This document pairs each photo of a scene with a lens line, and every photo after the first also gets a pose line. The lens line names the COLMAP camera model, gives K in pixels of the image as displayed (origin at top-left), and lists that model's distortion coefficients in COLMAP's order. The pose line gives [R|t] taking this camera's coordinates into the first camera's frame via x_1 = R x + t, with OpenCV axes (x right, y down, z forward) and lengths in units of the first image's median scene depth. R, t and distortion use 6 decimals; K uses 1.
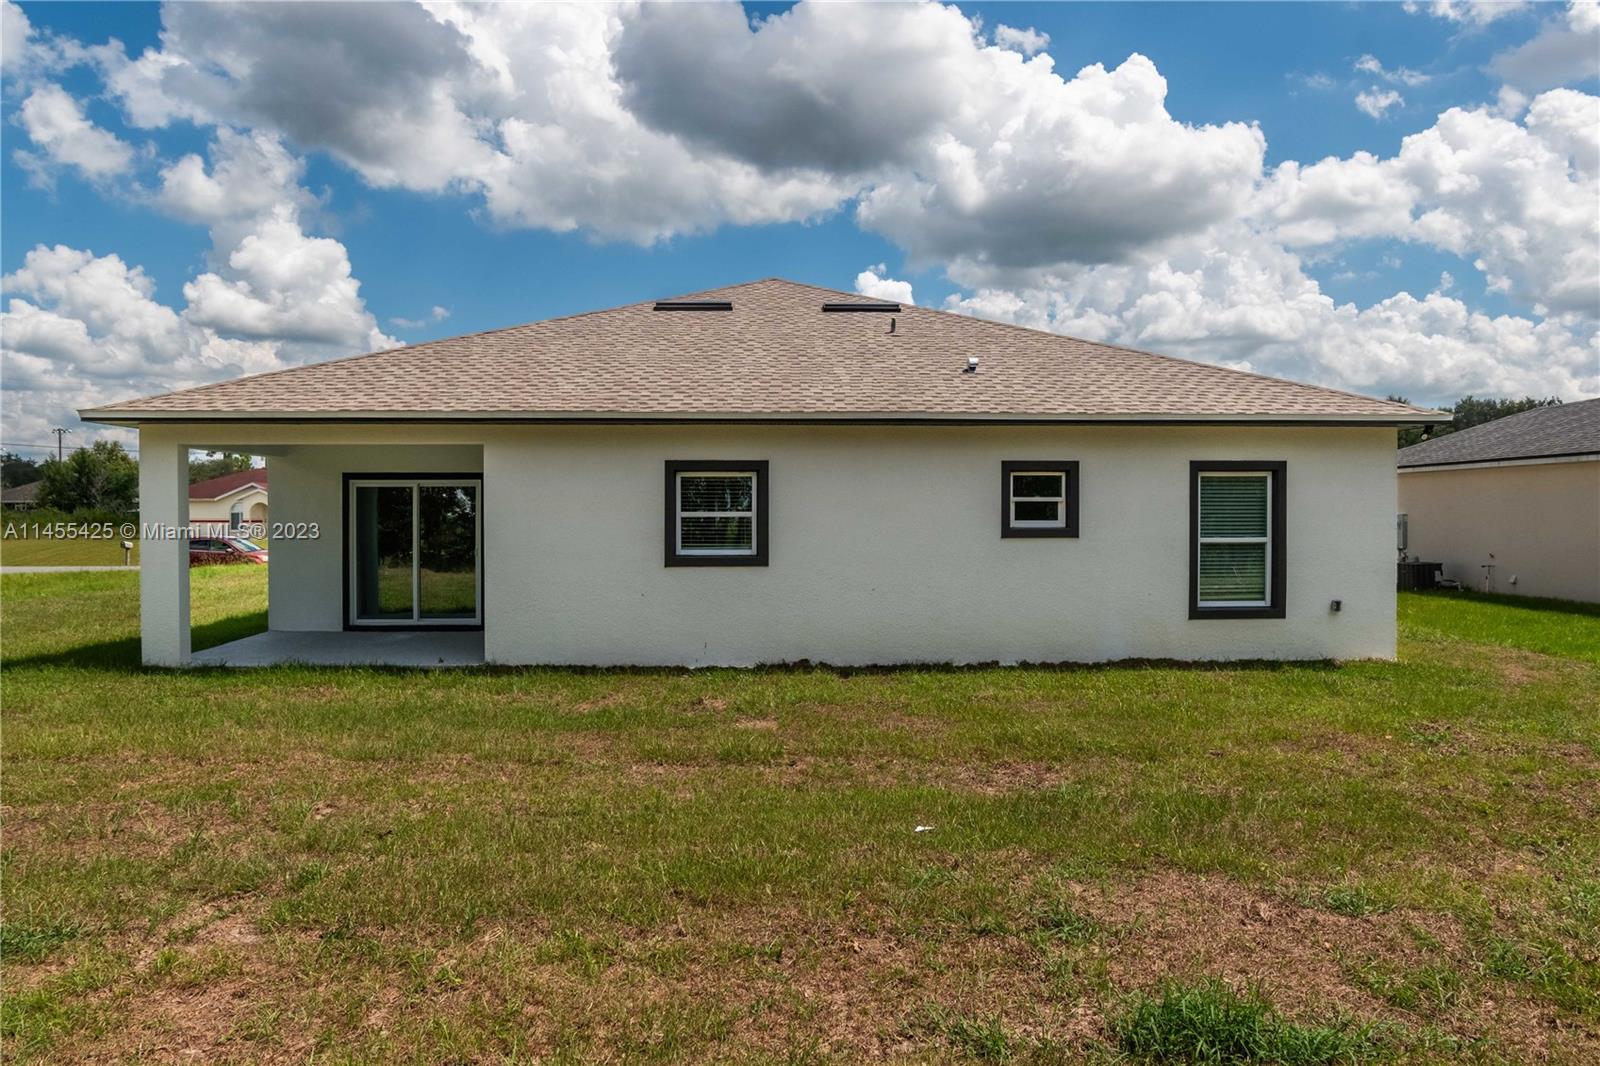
lens RADIAL K [[962.8, 0, 805.2], [0, 962.8, 530.1], [0, 0, 1]] dist [0.001571, -0.000458]
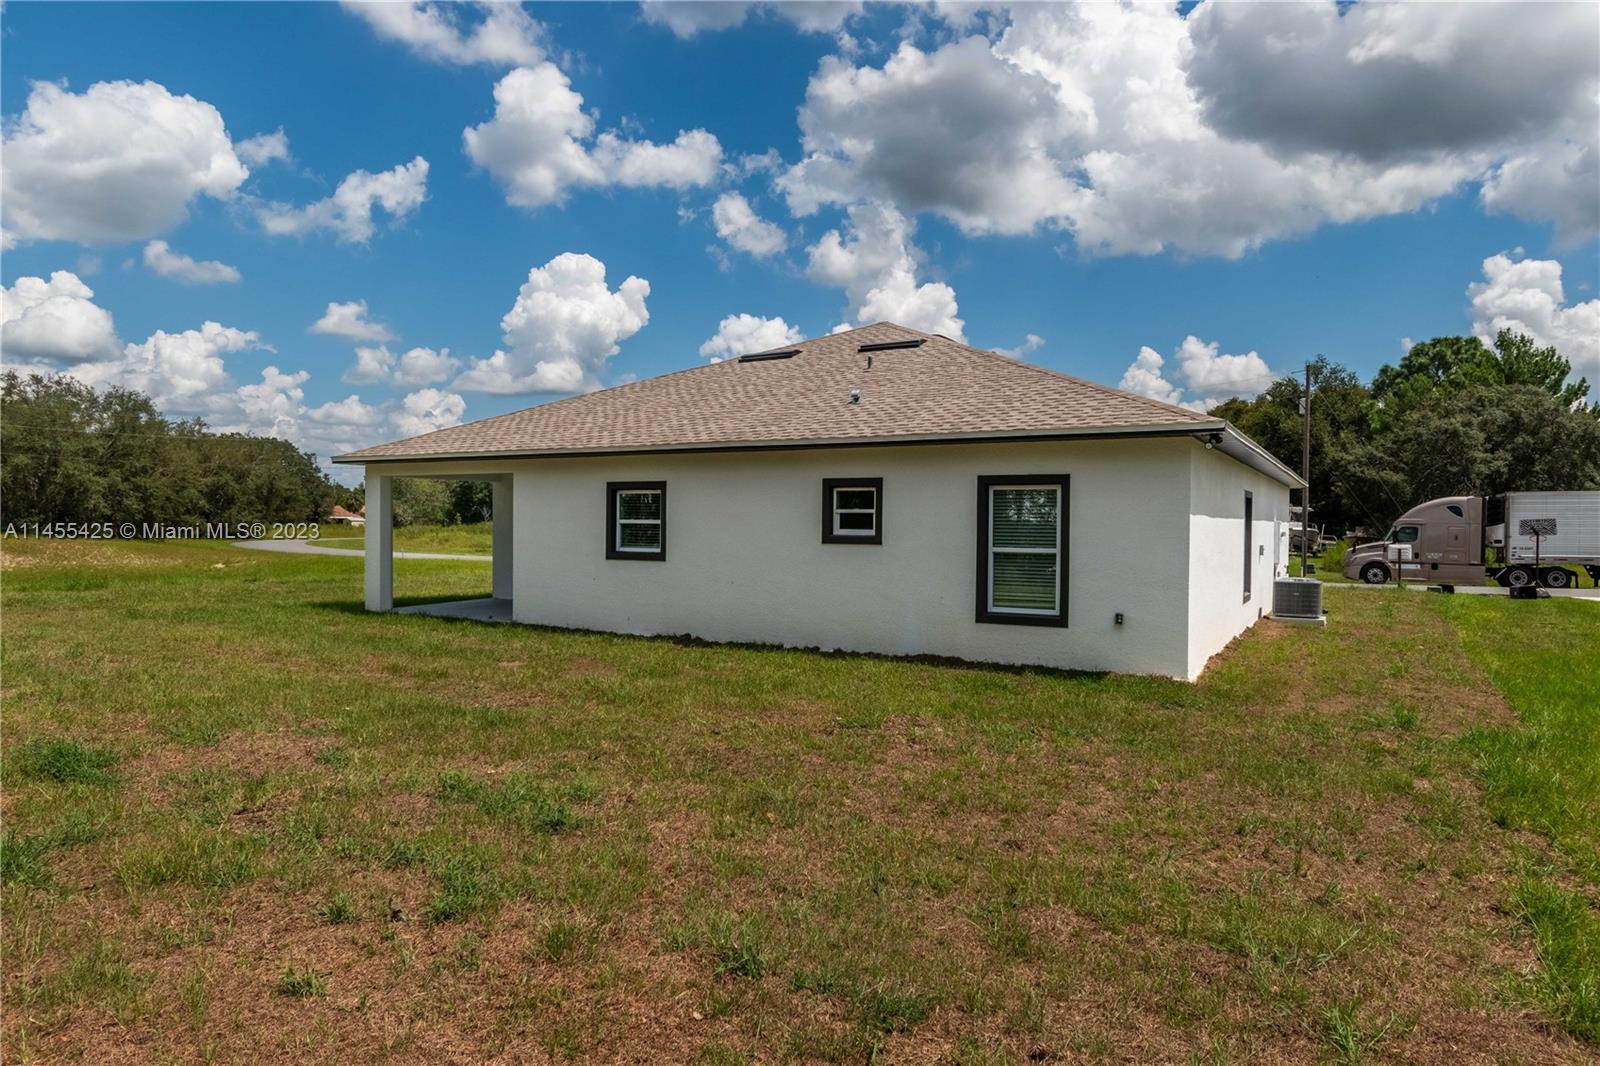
lens RADIAL K [[865.2, 0, 780.7], [0, 865.2, 539.3], [0, 0, 1]] dist [0.004239, -0.009564]
pose [[0.868194, 0.018585, -0.495877, 0.683220], [-0.017538, 0.999823, 0.006766, -0.003435], [0.495915, 0.002822, 0.868366, 0.049363]]
